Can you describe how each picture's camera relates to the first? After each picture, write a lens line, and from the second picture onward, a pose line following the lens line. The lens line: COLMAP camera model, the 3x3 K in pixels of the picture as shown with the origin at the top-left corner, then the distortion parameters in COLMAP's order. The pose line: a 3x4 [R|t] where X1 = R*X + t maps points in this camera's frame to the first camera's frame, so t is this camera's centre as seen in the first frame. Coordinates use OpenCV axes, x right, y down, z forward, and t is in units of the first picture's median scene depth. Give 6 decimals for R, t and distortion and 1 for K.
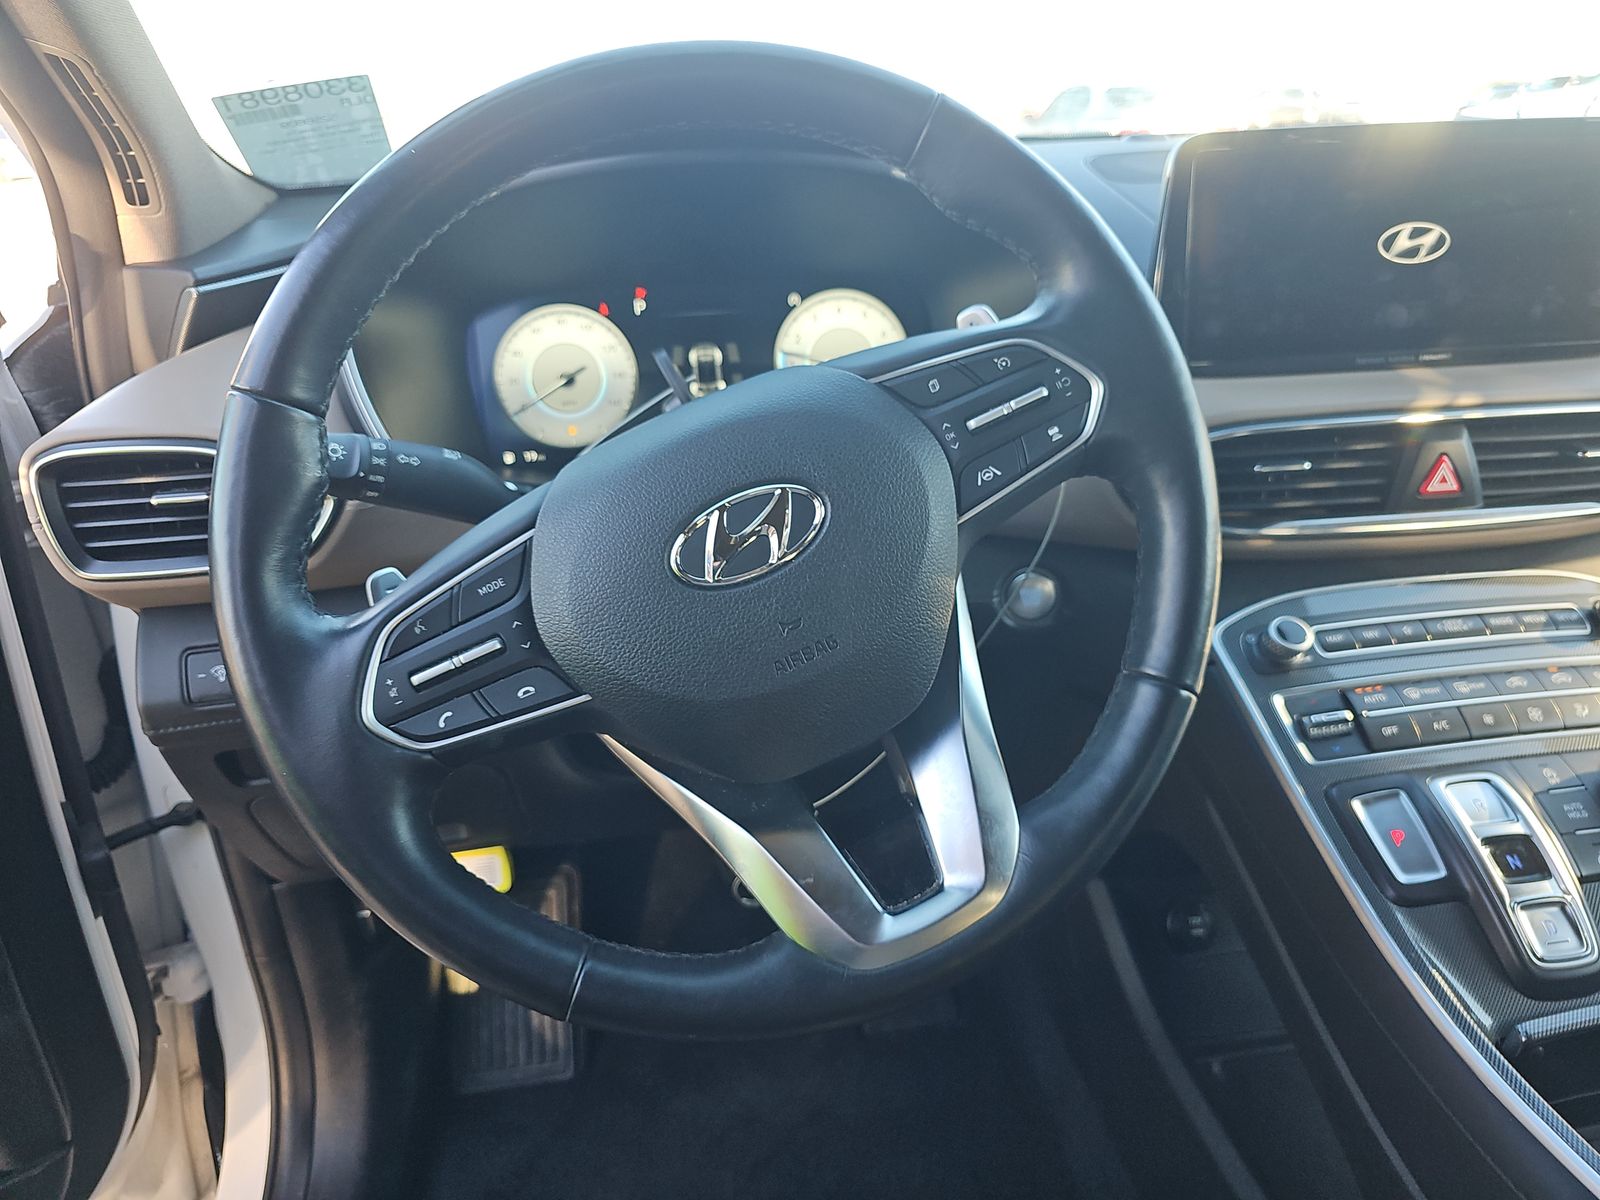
lens RADIAL K [[1083.9, 0, 802.5], [0, 1083.9, 567.0], [0, 0, 1]] dist [0.032998, -0.060794]
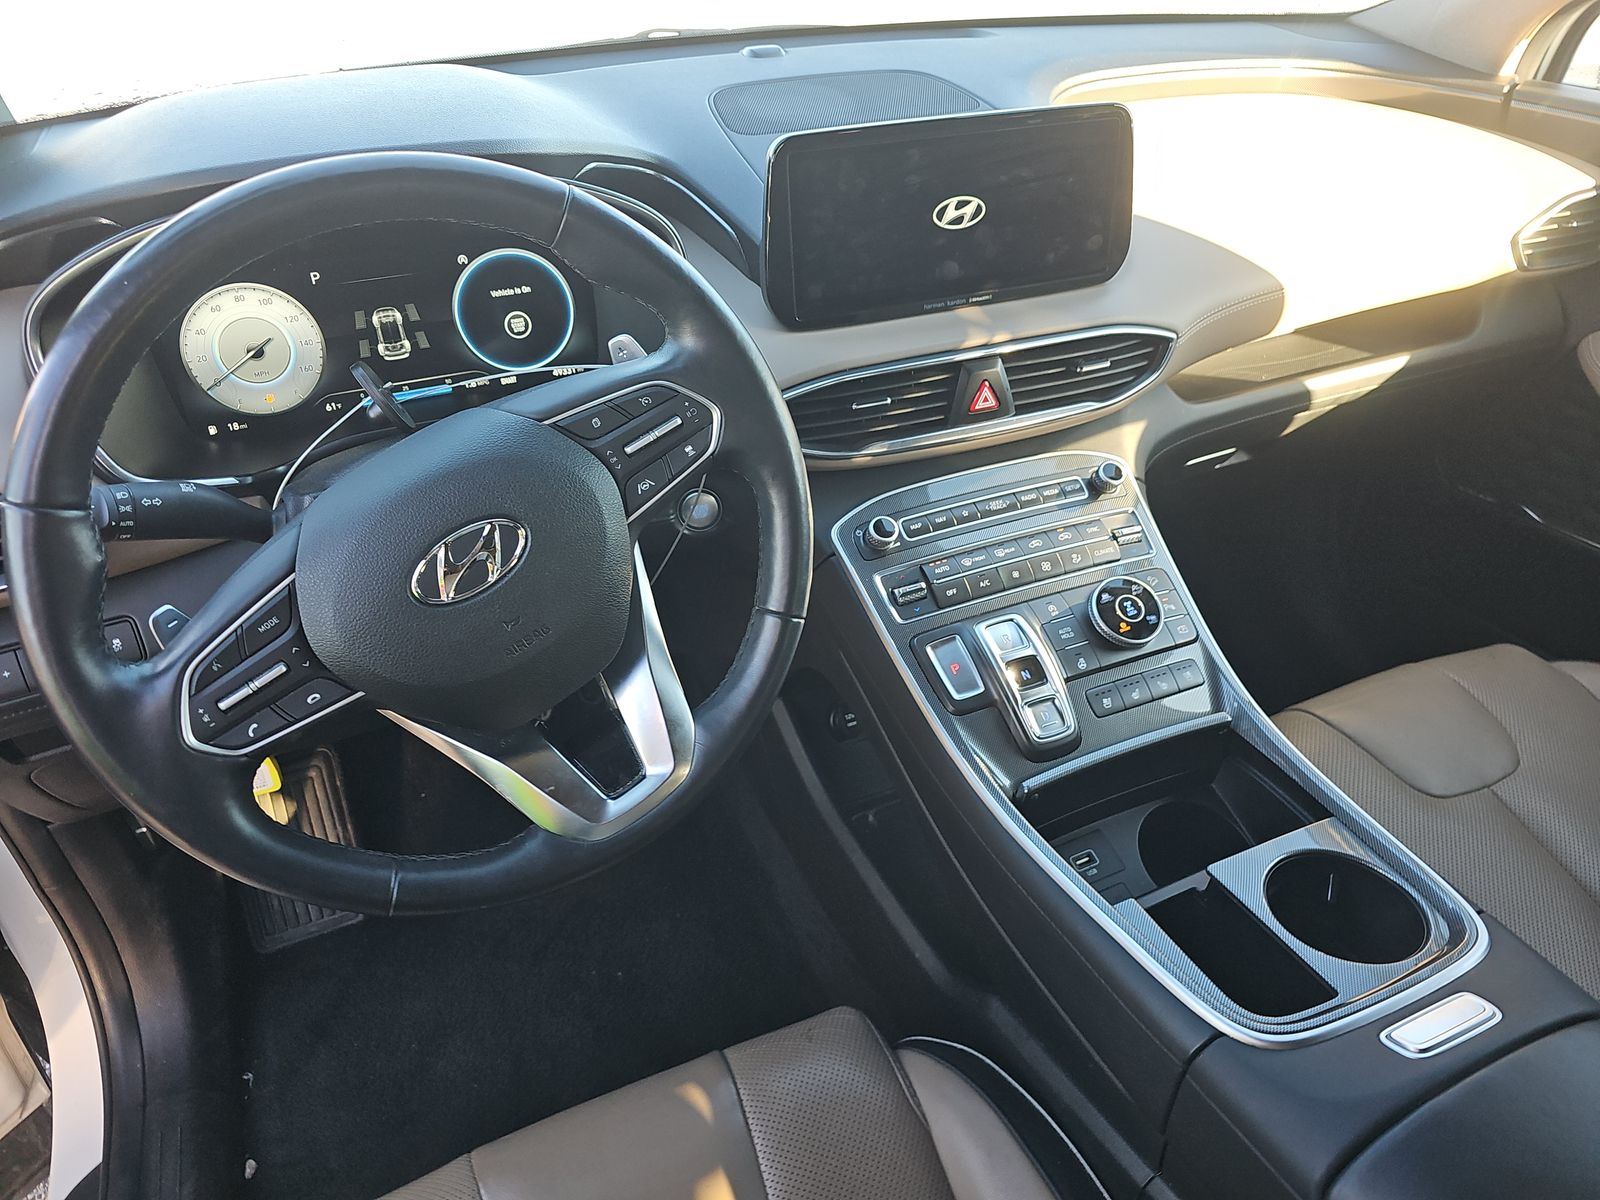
lens RADIAL K [[1068.1, 0, 800.0], [0, 1068.1, 600.0], [0, 0, 1]] dist [0.037087, -0.050630]
pose [[0.959128, -0.140455, 0.245653, 0.006619], [0.080363, 0.967576, 0.239454, -0.200851], [-0.271321, -0.209926, 0.939317, -0.273596]]
